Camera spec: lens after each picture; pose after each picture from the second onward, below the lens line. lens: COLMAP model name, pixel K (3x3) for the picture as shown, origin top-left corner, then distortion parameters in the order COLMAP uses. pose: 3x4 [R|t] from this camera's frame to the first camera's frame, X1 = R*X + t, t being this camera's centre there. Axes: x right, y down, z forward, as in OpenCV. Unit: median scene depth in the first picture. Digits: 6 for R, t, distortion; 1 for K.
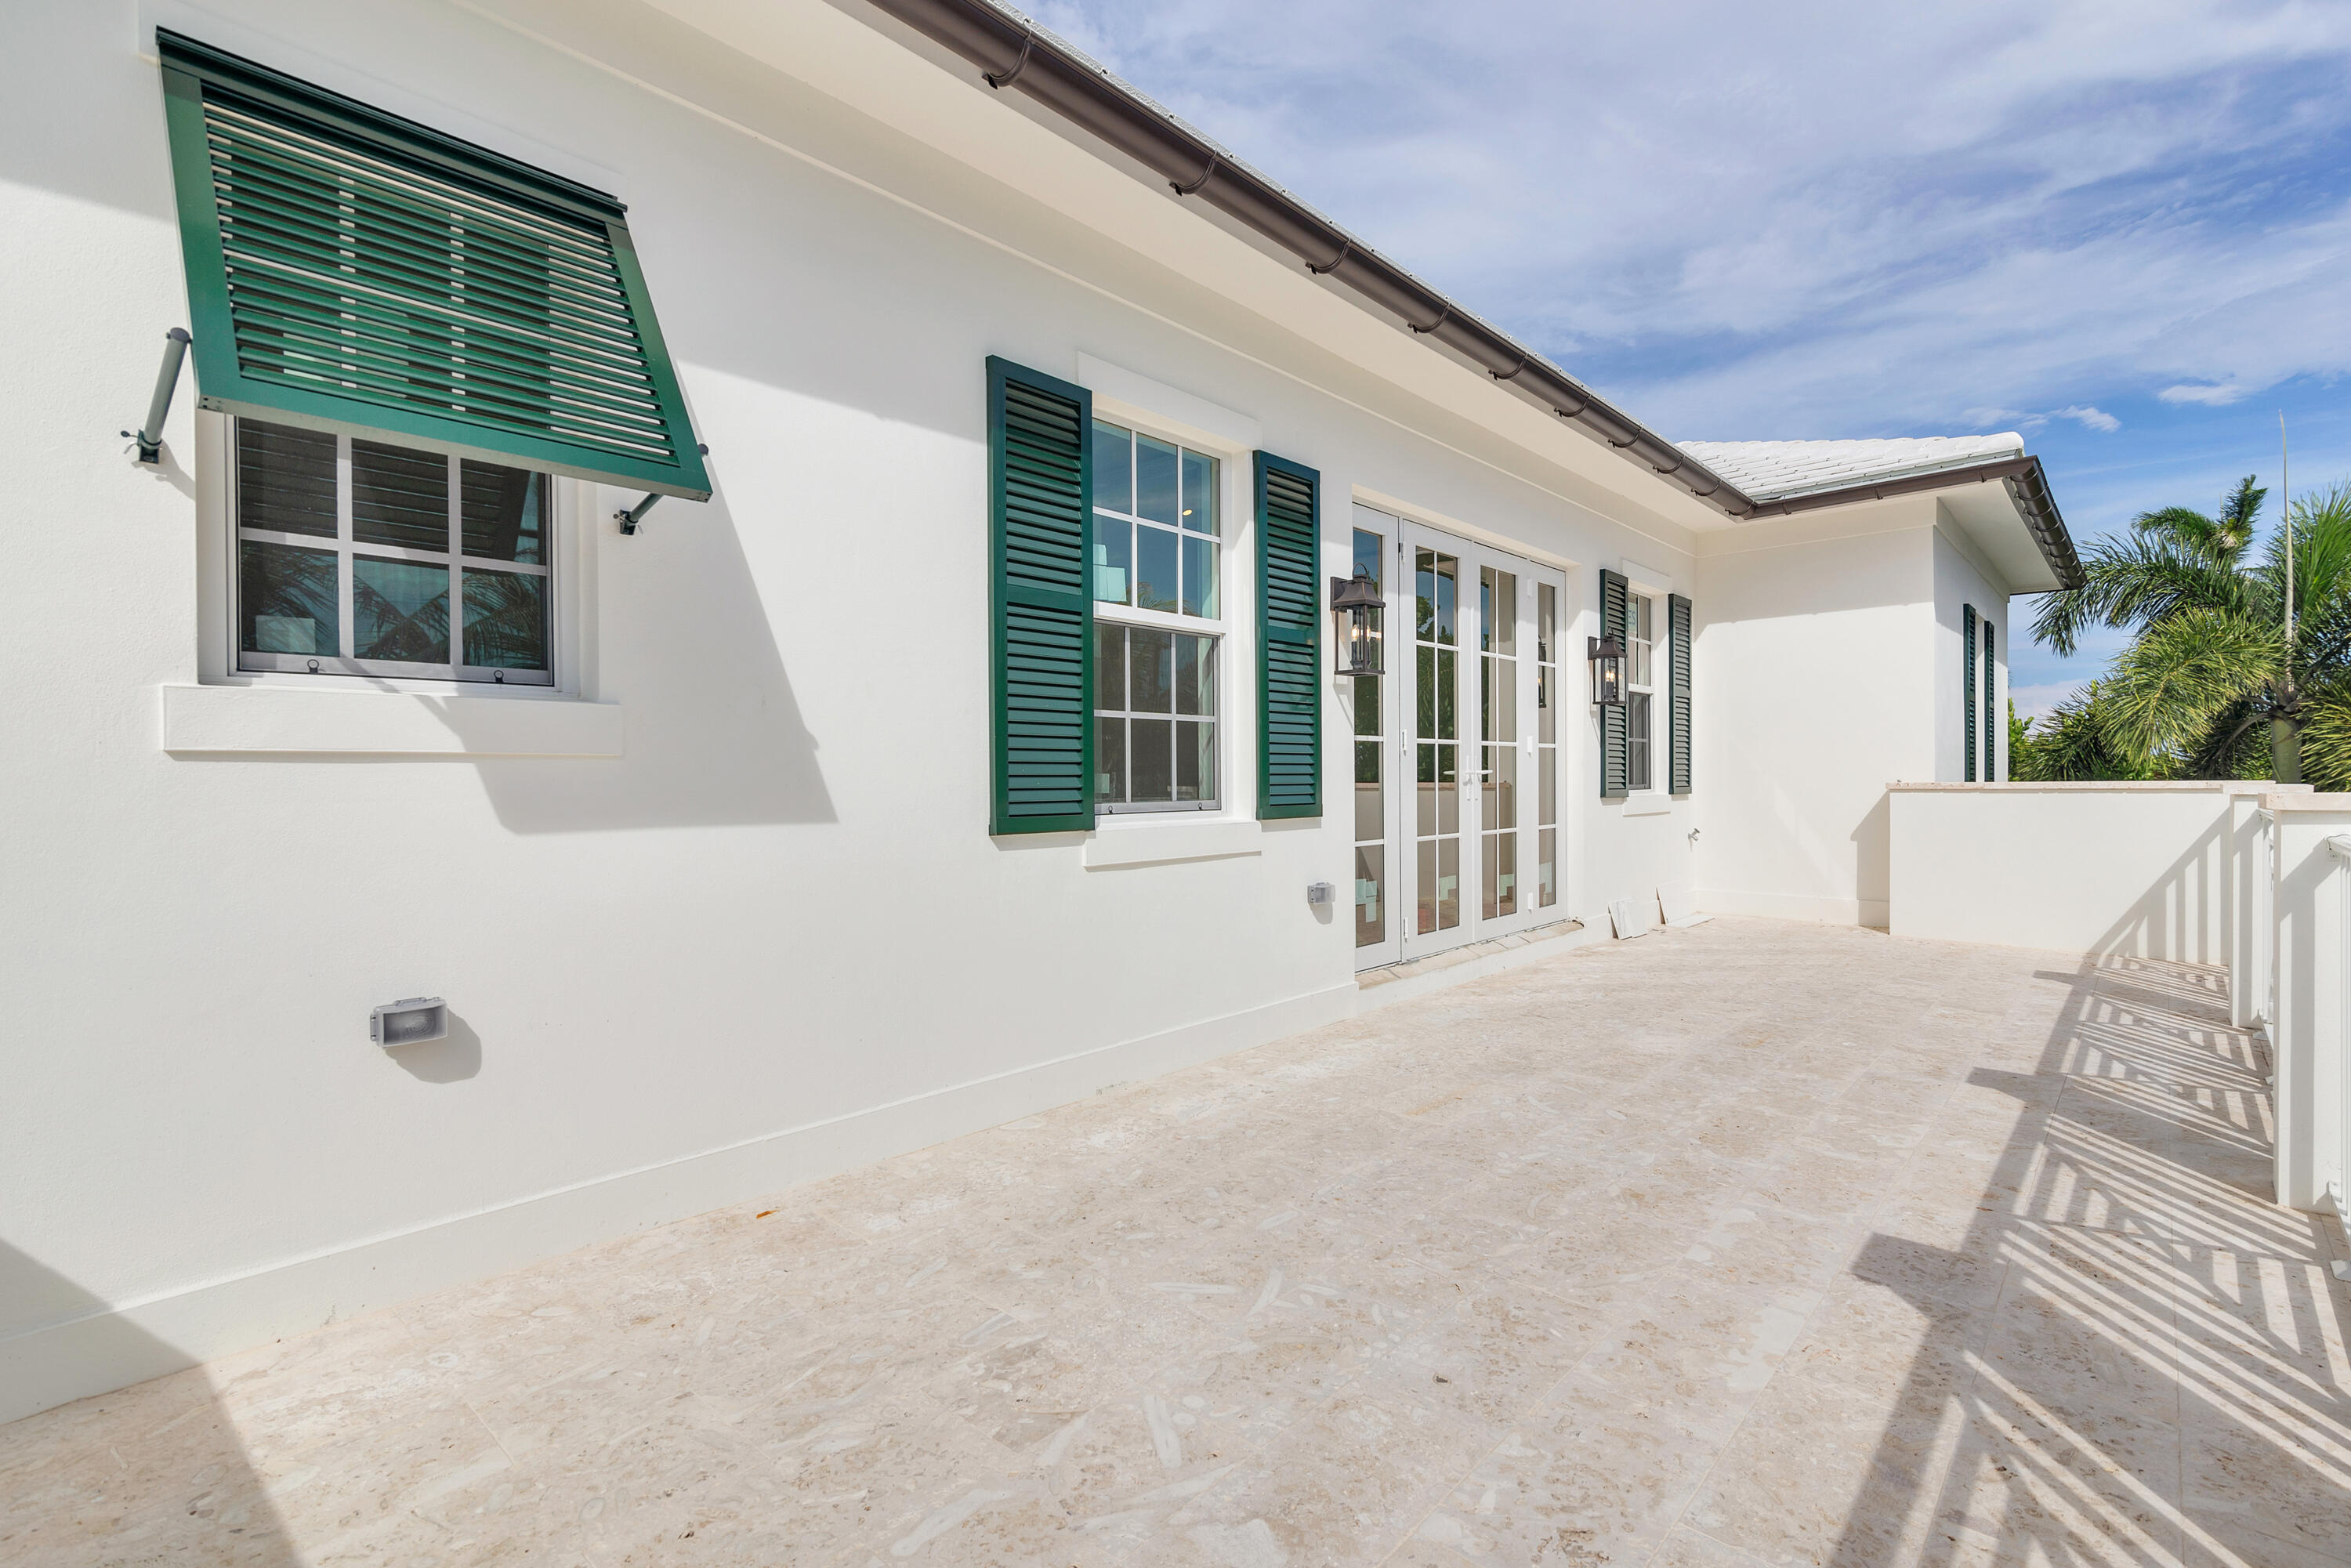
lens RADIAL K [[1088.4, 0, 1175.5], [0, 1088.4, 784.0], [0, 0, 1]] dist [-0.001132, -0.000001]
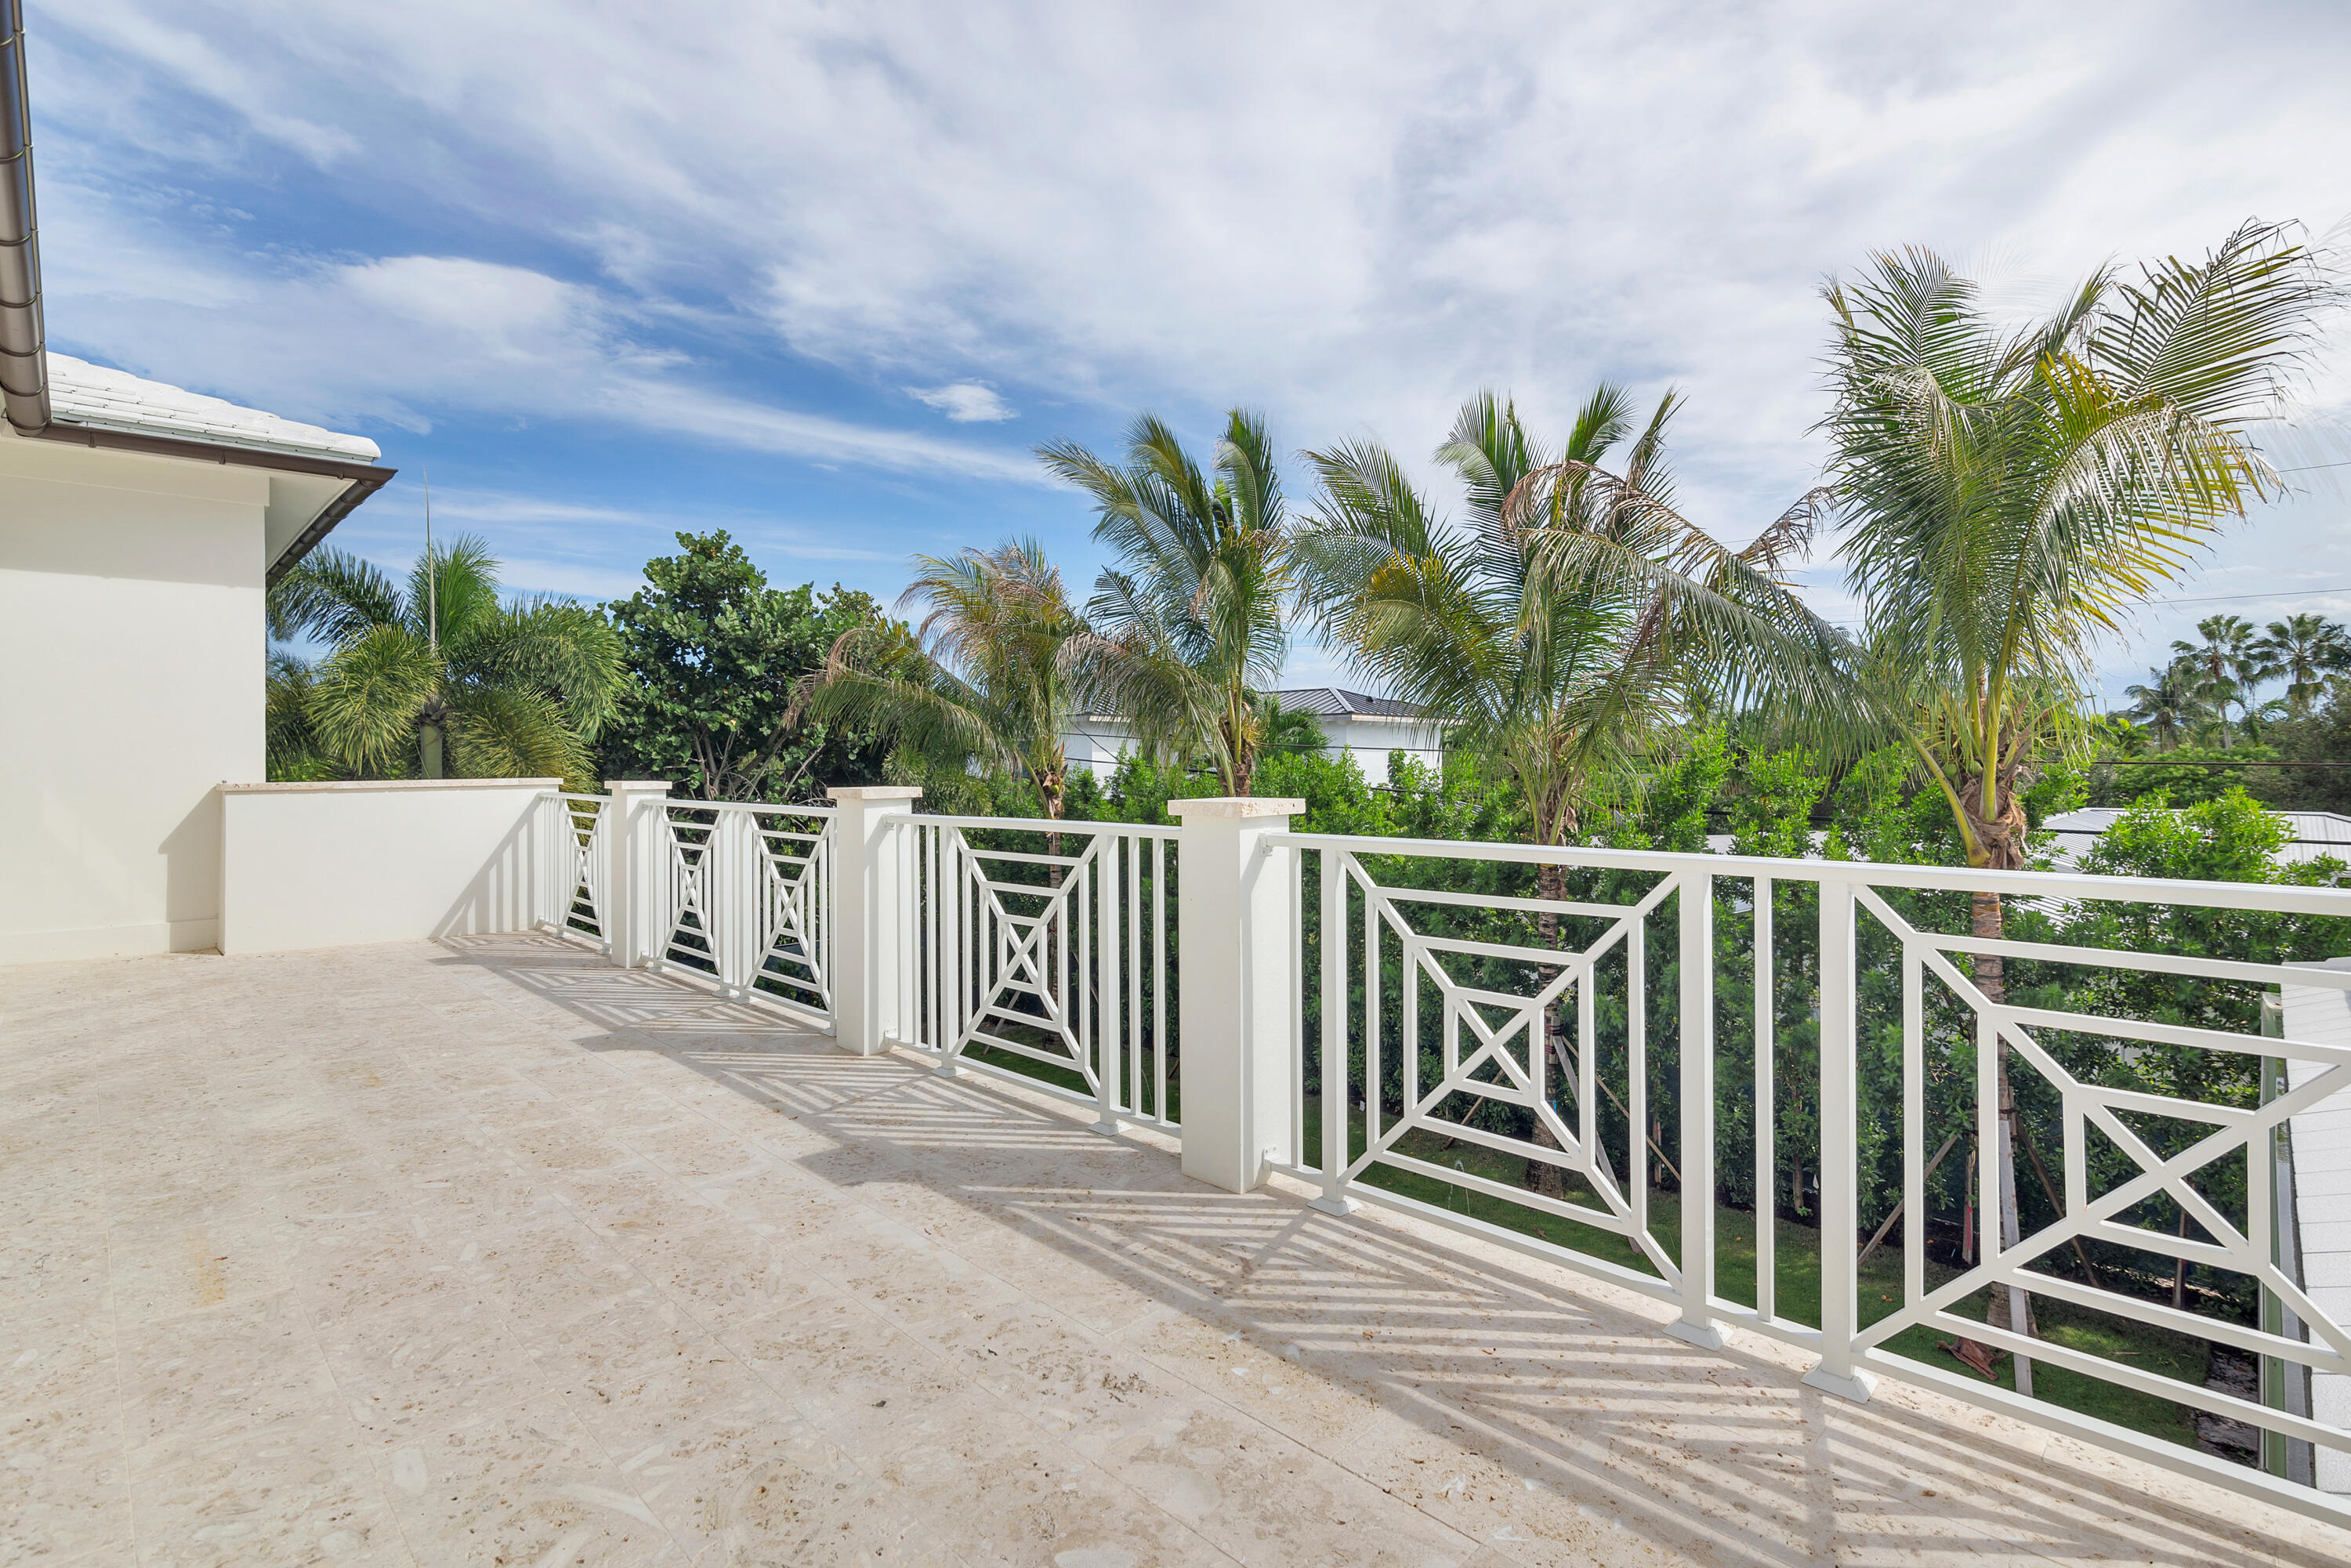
lens RADIAL K [[1100.7, 0, 1162.6], [0, 1100.7, 749.7], [0, 0, 1]] dist [-0.000079, 0.000181]
pose [[0.053437, 0.017020, 0.998426, -0.468853], [0.008892, 0.999807, -0.017519, -0.015089], [-0.998532, 0.009814, 0.053276, 0.430770]]
